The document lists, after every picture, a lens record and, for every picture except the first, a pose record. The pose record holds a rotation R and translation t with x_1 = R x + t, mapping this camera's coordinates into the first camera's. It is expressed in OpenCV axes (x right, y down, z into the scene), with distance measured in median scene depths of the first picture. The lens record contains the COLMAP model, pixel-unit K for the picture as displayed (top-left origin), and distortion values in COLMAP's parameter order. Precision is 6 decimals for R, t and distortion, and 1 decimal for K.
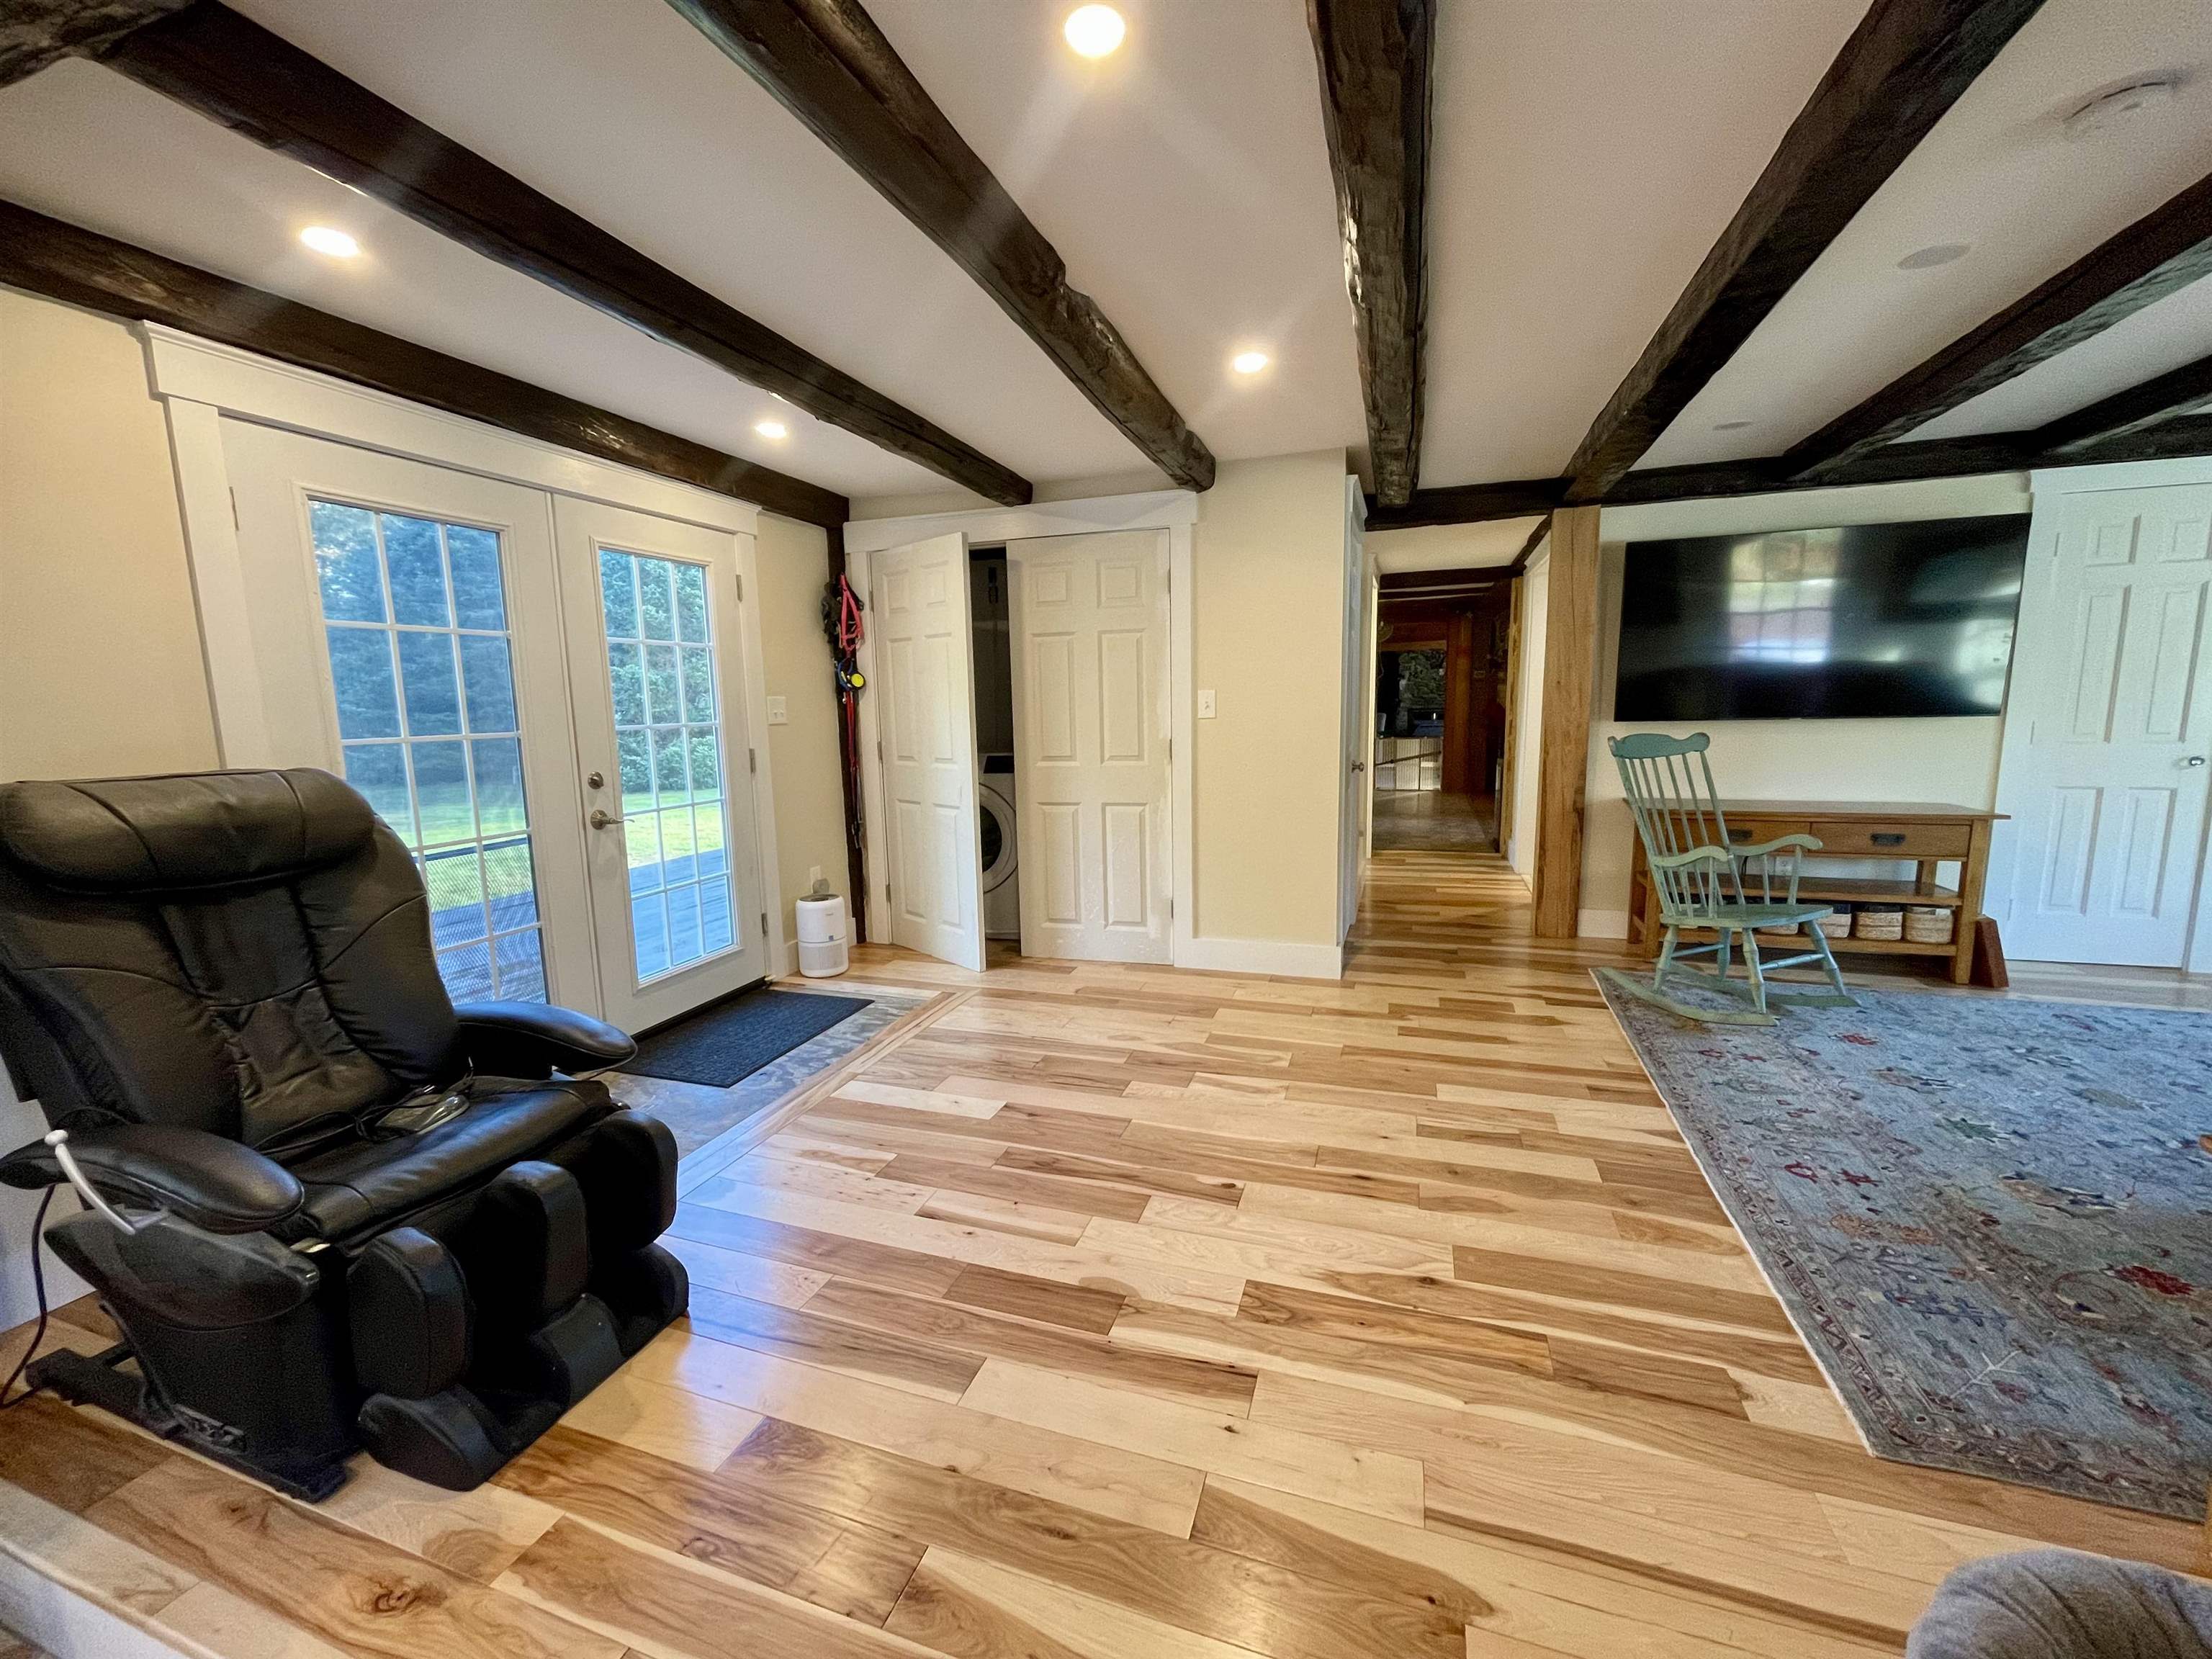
lens RADIAL K [[888.5, 0, 1100.5], [0, 888.5, 833.7], [0, 0, 1]] dist [0.000414, -0.000563]
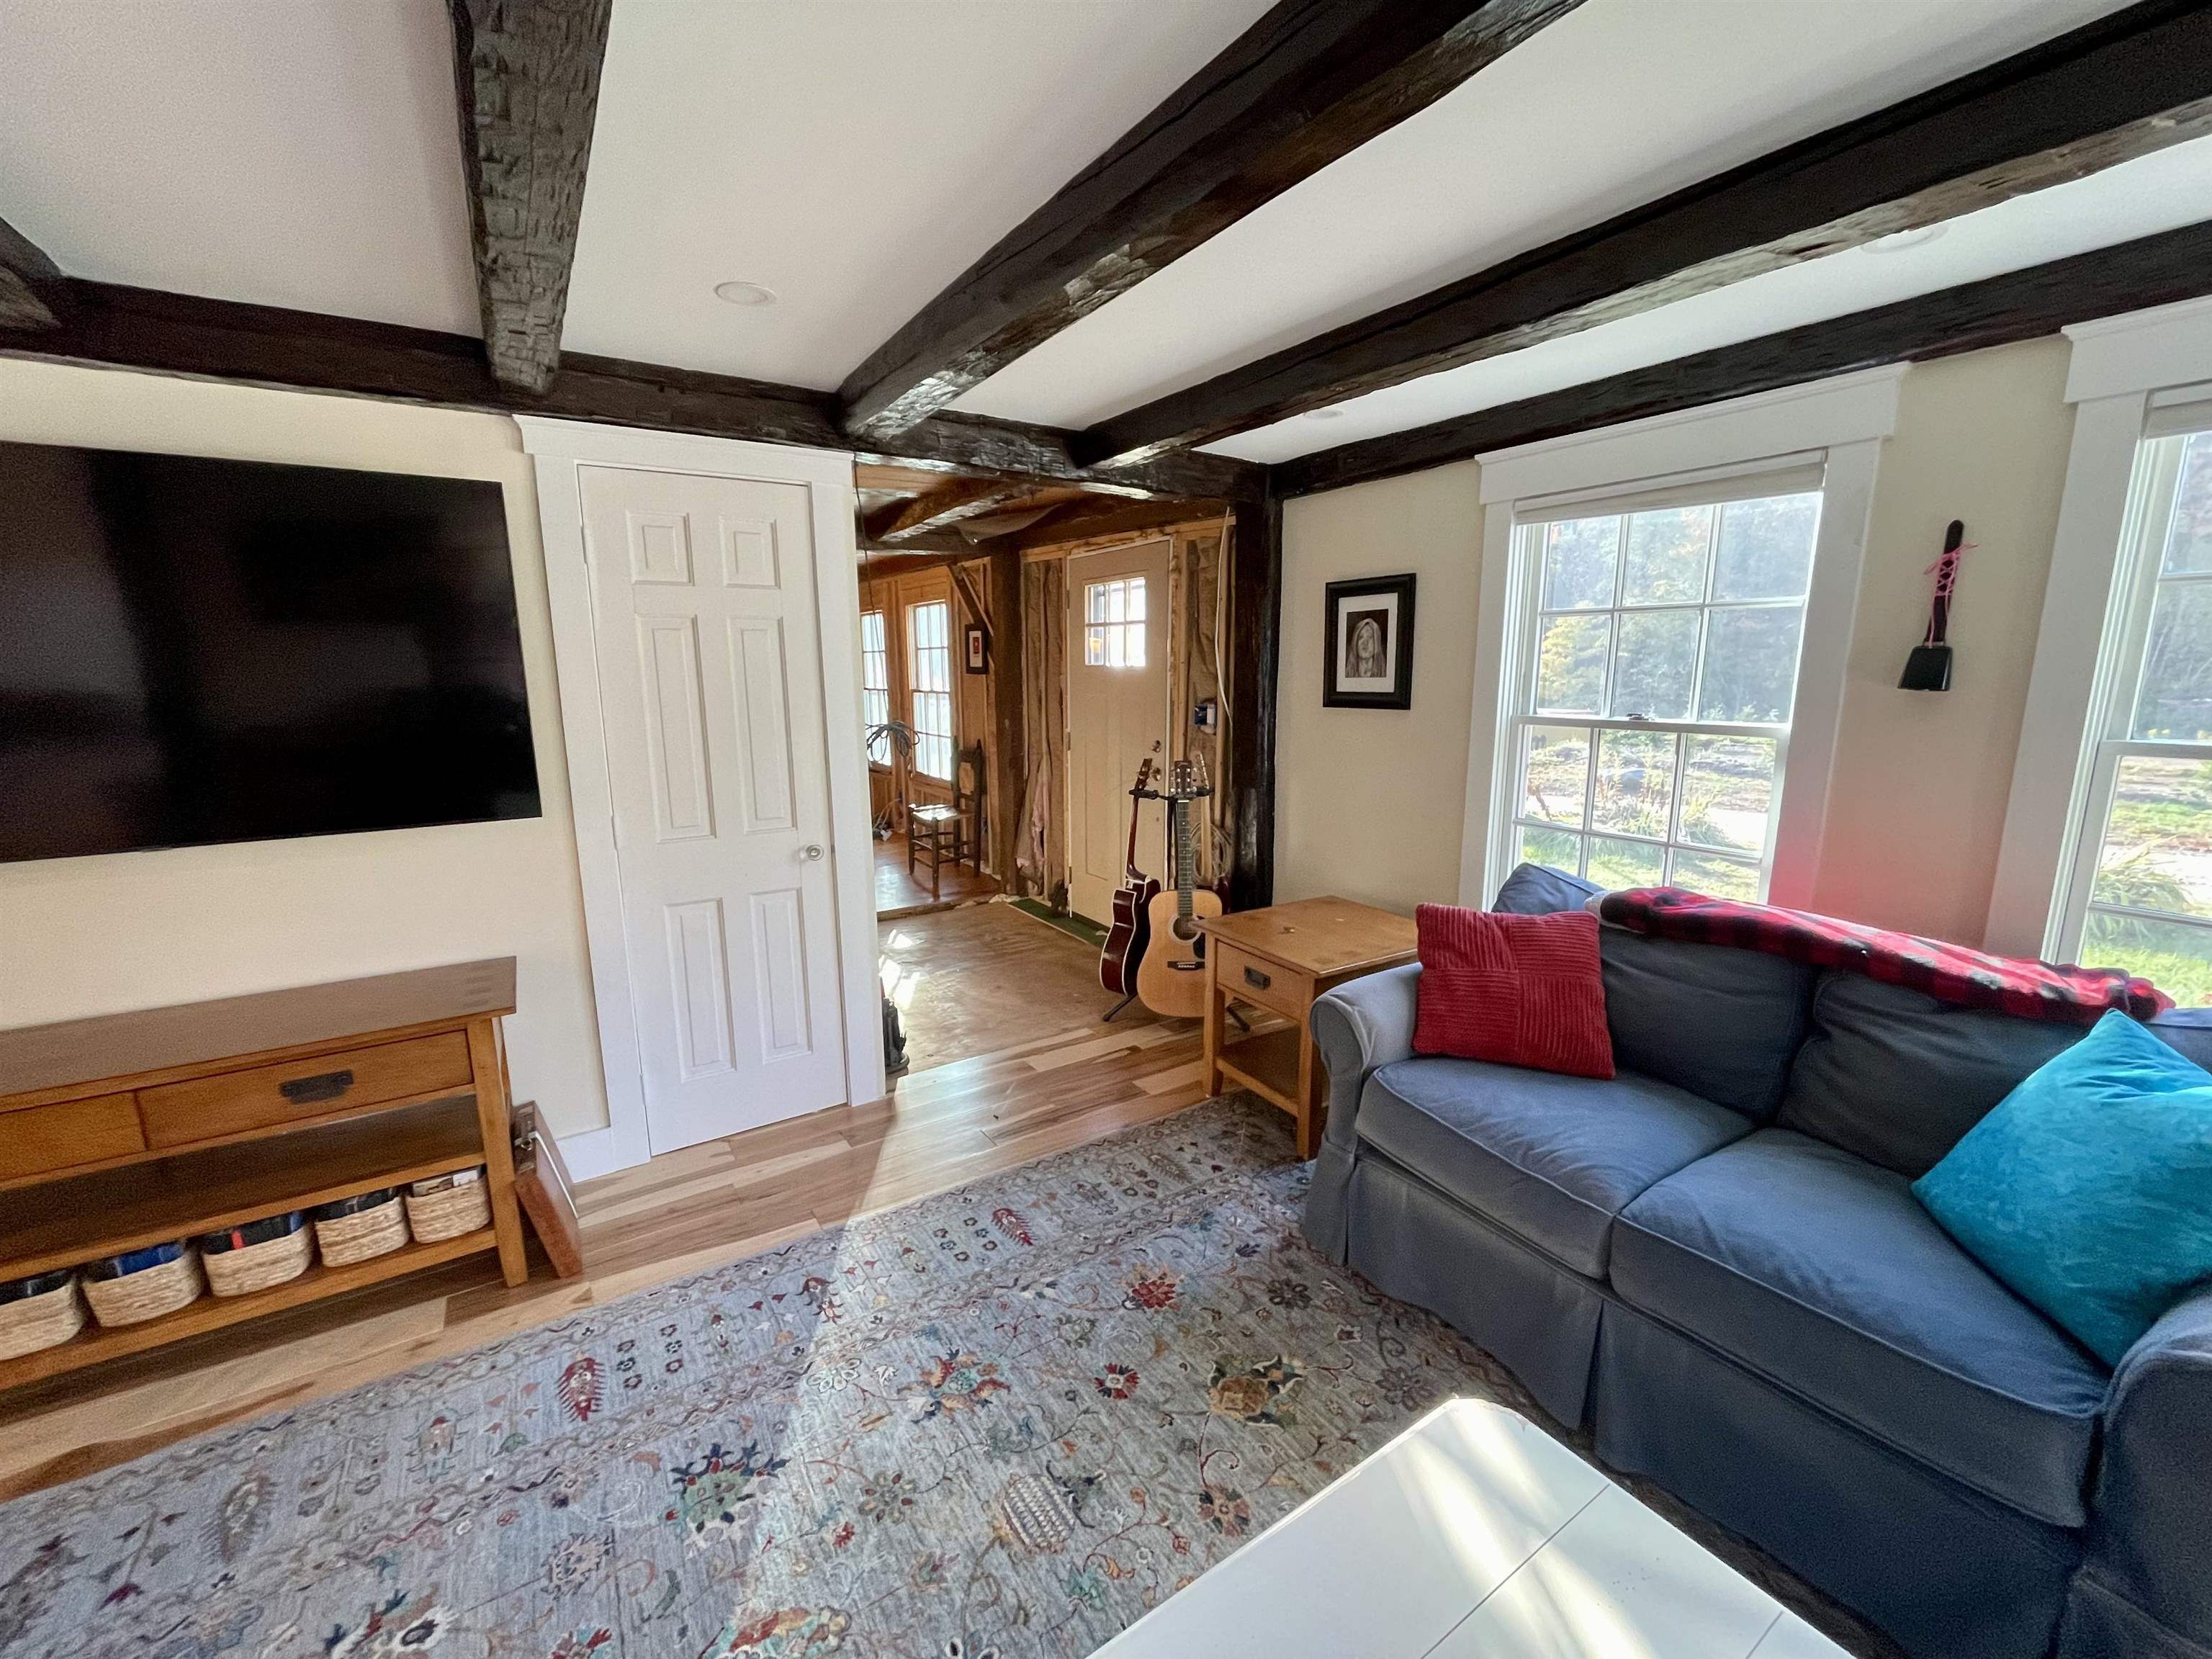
lens RADIAL K [[888.5, 0, 1105.5], [0, 888.5, 824.0], [0, 0, 1]] dist [0.000414, -0.000563]
pose [[0.614227, -0.128145, 0.778655, 0.787479], [0.112046, 0.990892, 0.074688, -0.133328], [-0.781135, 0.041369, 0.622991, 0.317390]]
